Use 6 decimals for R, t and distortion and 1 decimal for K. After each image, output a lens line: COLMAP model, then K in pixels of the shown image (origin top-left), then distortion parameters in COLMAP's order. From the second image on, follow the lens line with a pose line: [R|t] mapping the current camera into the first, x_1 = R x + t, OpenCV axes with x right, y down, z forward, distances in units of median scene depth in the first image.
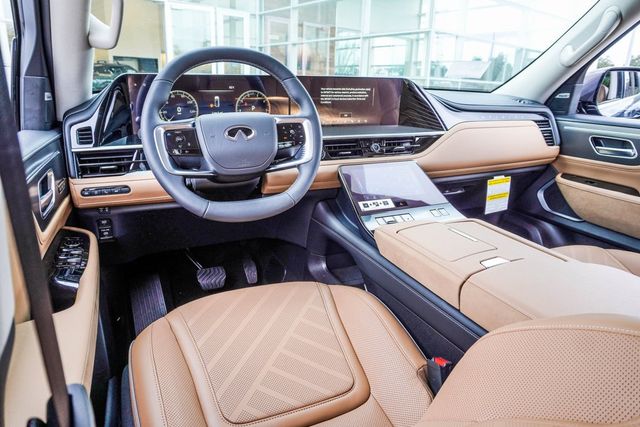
lens RADIAL K [[425.4, 0, 319.9], [0, 425.4, 213.9], [0, 0, 1]] dist [-0.036372, 0.007770]
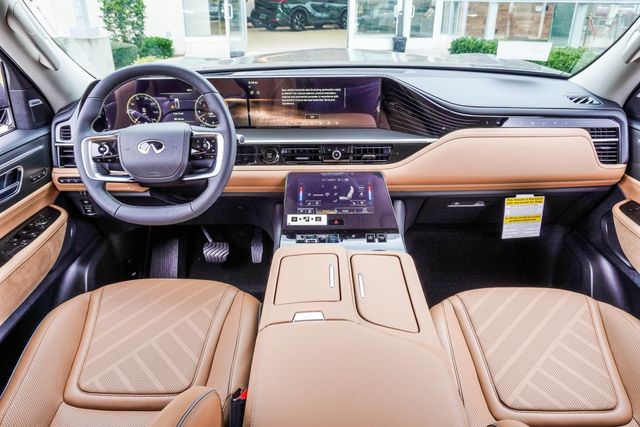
lens RADIAL K [[472.0, 0, 317.3], [0, 472.0, 219.5], [0, 0, 1]] dist [-0.031344, 0.009763]
pose [[0.905579, 0.158237, -0.393558, 0.607201], [-0.103570, 0.982216, 0.156604, -0.203097], [0.411340, -0.101056, 0.905863, 0.038289]]
